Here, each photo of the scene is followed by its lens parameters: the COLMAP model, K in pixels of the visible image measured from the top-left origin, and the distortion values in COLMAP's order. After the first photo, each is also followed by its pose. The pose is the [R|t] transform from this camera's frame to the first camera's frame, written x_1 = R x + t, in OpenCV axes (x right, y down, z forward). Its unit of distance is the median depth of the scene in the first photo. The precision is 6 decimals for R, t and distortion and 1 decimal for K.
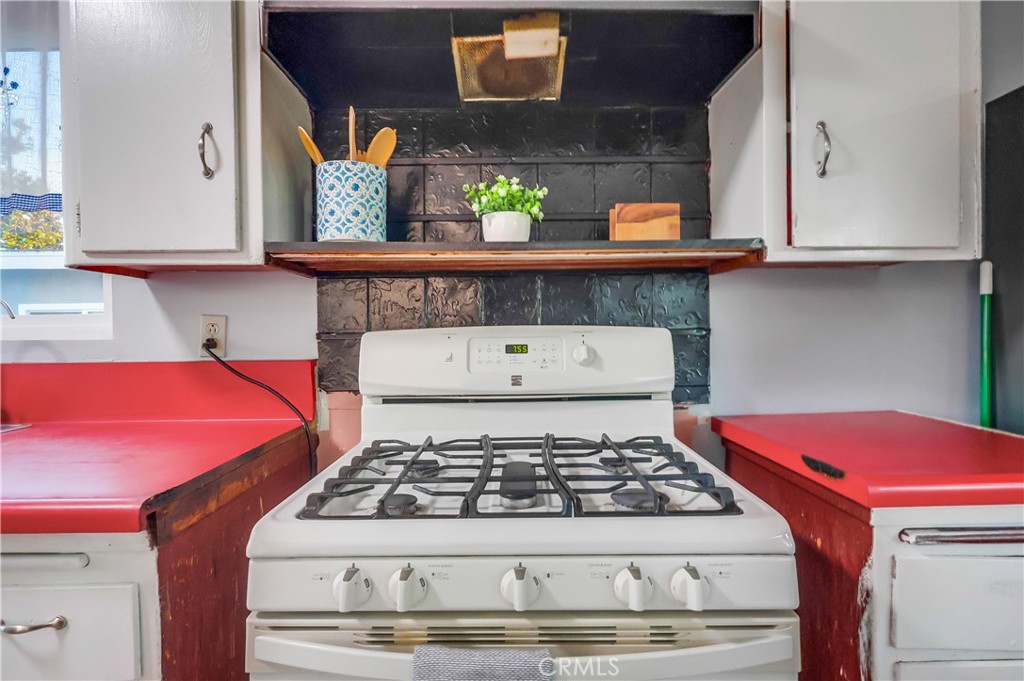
lens RADIAL K [[552.4, 0, 508.1], [0, 552.4, 336.2], [0, 0, 1]] dist [-0.001021, 0.001421]
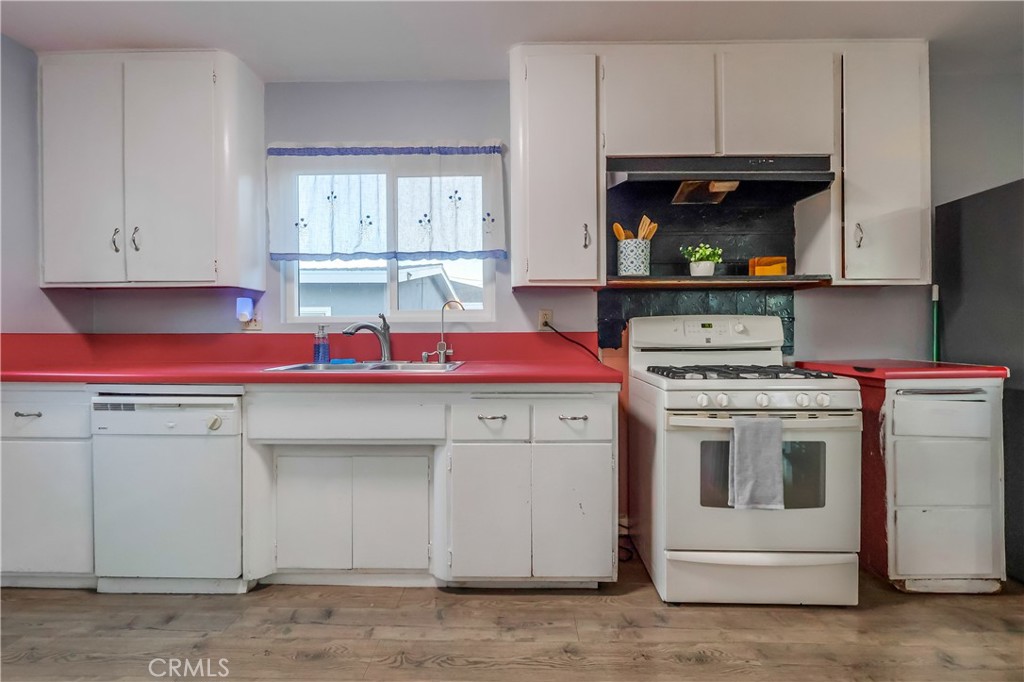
lens RADIAL K [[485.4, 0, 513.0], [0, 485.4, 337.7], [0, 0, 1]] dist [0.000063, 0.000041]
pose [[0.999724, 0.005454, -0.022863, -0.703709], [-0.005624, 0.999957, -0.007372, 0.089430], [0.022821, 0.007499, 0.999711, -0.894109]]
